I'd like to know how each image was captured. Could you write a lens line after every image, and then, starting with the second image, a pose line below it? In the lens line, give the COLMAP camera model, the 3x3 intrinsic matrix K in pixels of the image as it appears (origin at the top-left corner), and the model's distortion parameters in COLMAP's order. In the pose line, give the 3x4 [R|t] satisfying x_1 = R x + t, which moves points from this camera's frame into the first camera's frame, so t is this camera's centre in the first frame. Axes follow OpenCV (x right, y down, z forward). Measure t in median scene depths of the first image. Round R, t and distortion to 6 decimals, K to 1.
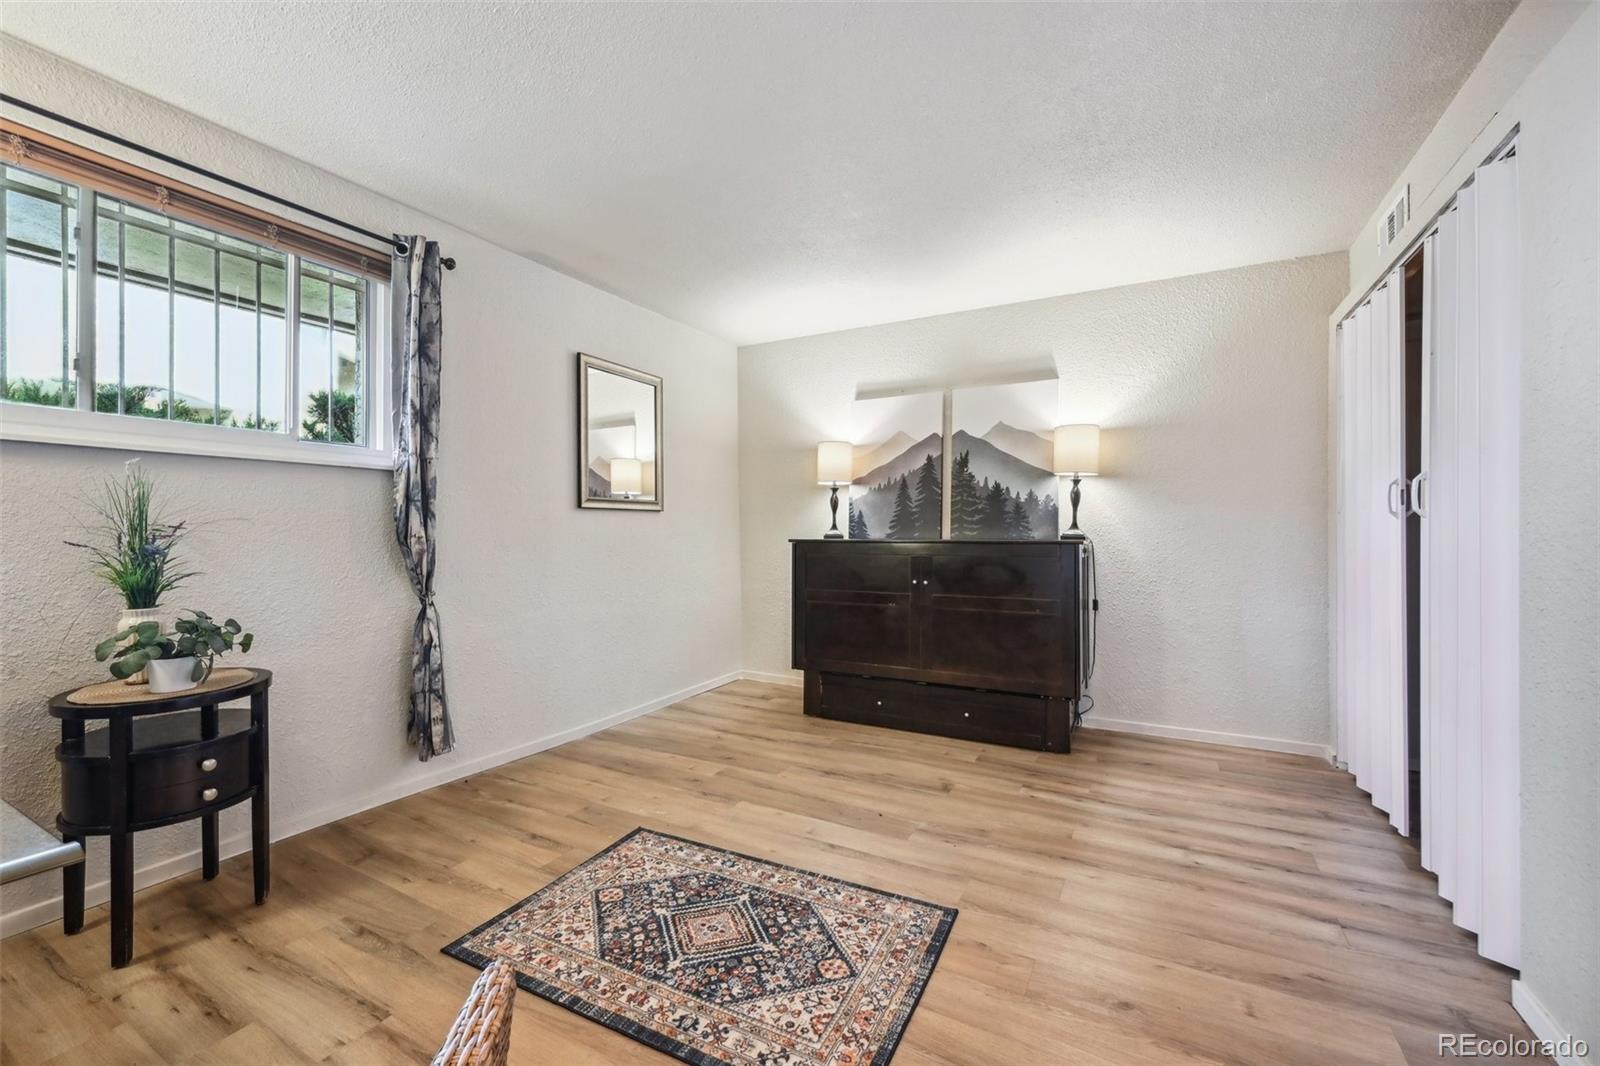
lens RADIAL K [[635.6, 0, 797.8], [0, 635.6, 537.0], [0, 0, 1]] dist [-0.002832, 0.000813]
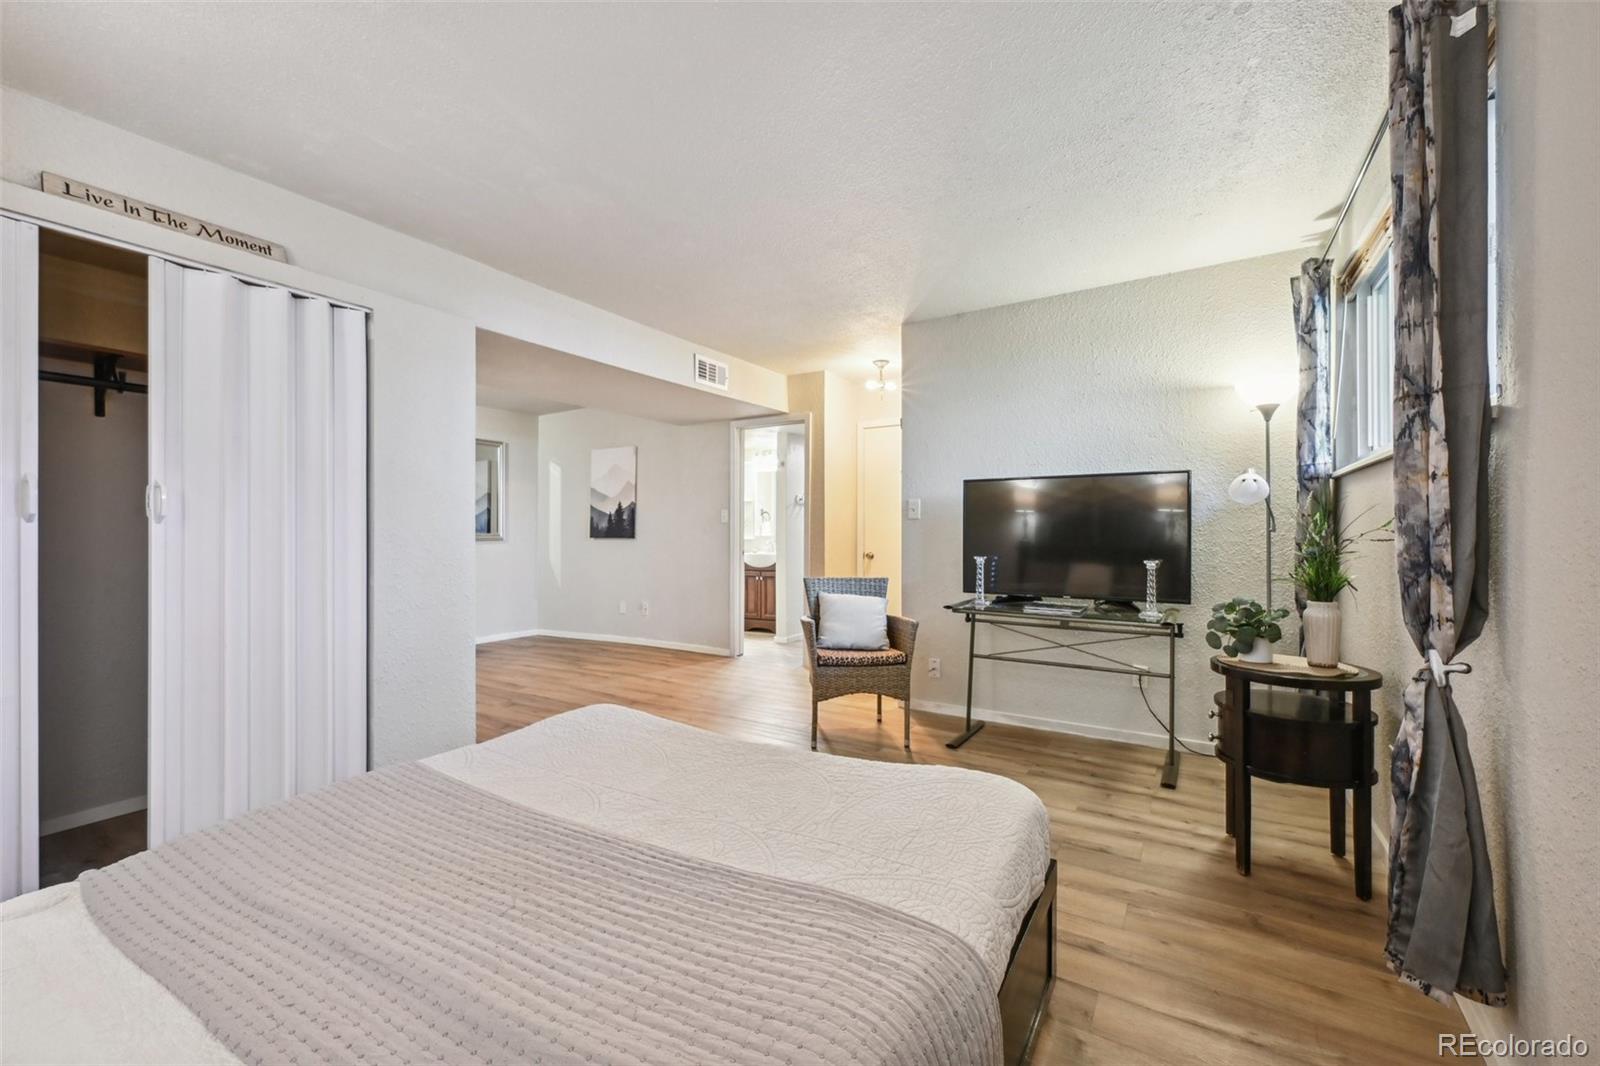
lens RADIAL K [[635.6, 0, 797.8], [0, 635.6, 530.9], [0, 0, 1]] dist [-0.002832, 0.000813]
pose [[-0.998658, 0.001698, 0.051767, -0.081604], [0.002132, 0.999963, 0.008323, -0.018833], [-0.051751, 0.008422, -0.998624, 1.344440]]
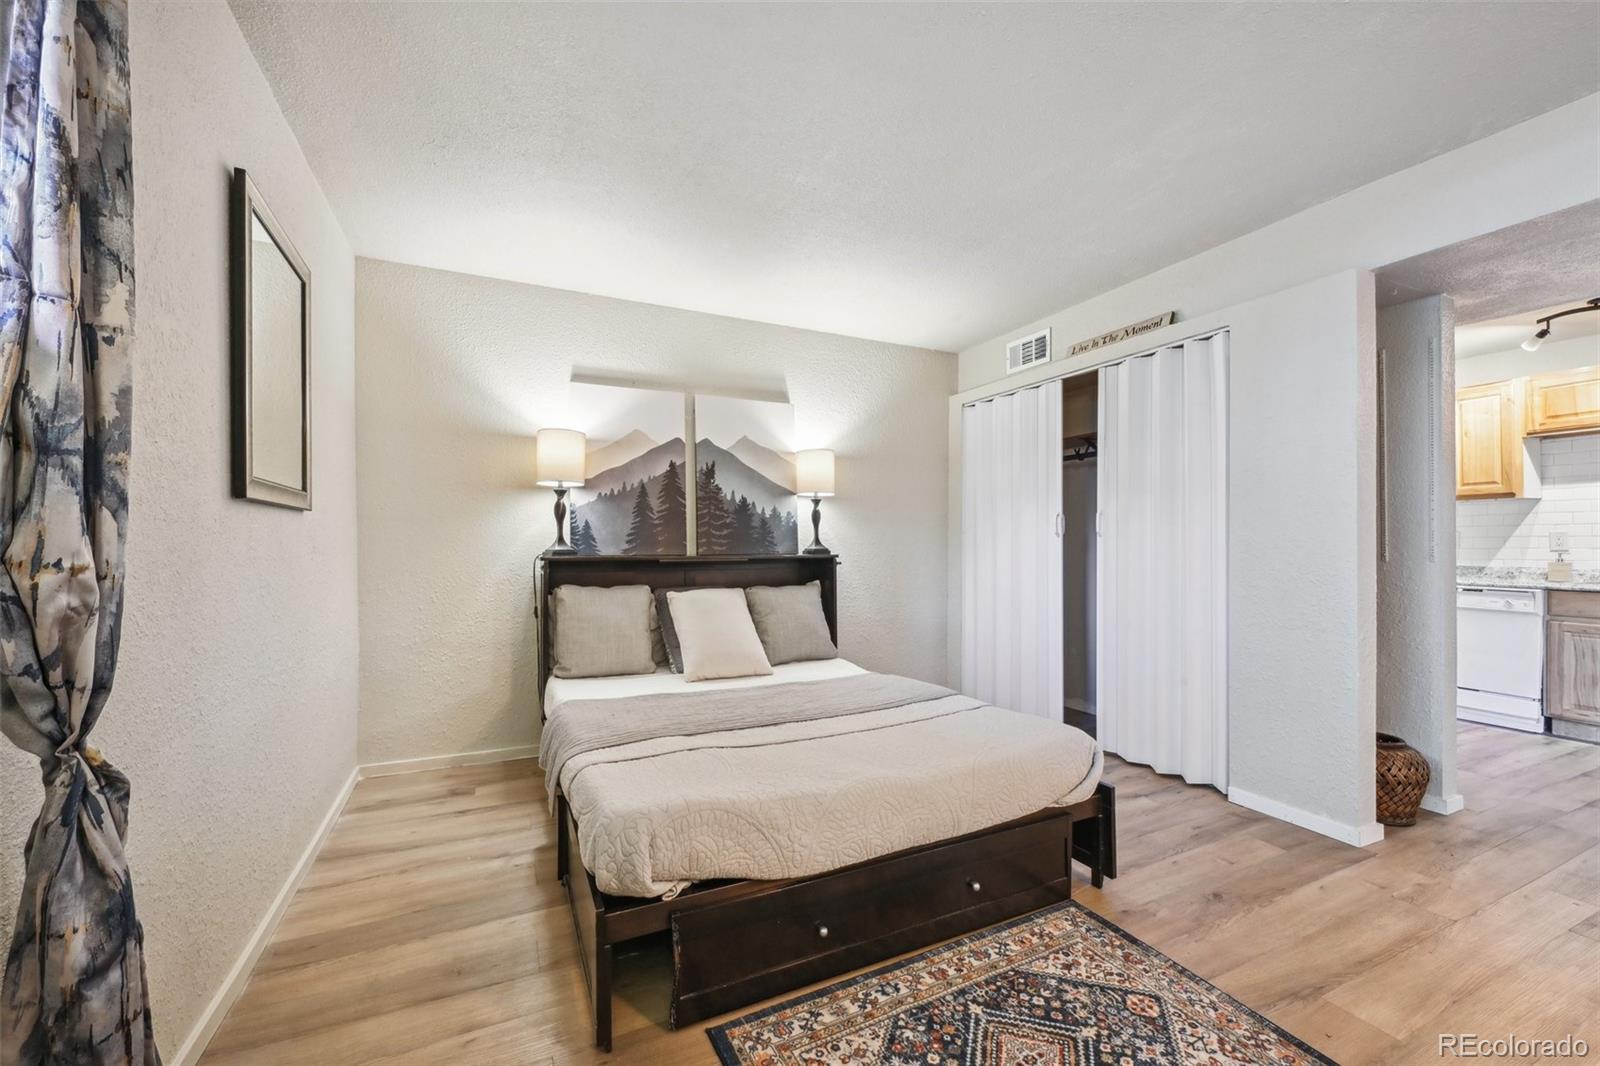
lens RADIAL K [[635.6, 0, 799.9], [0, 635.6, 542.6], [0, 0, 1]] dist [-0.002832, 0.000813]
pose [[0.580860, 0.004037, 0.813994, -0.545068], [0.007074, 0.999925, -0.010007, -0.006045], [-0.813973, 0.011571, 0.580788, 0.451494]]
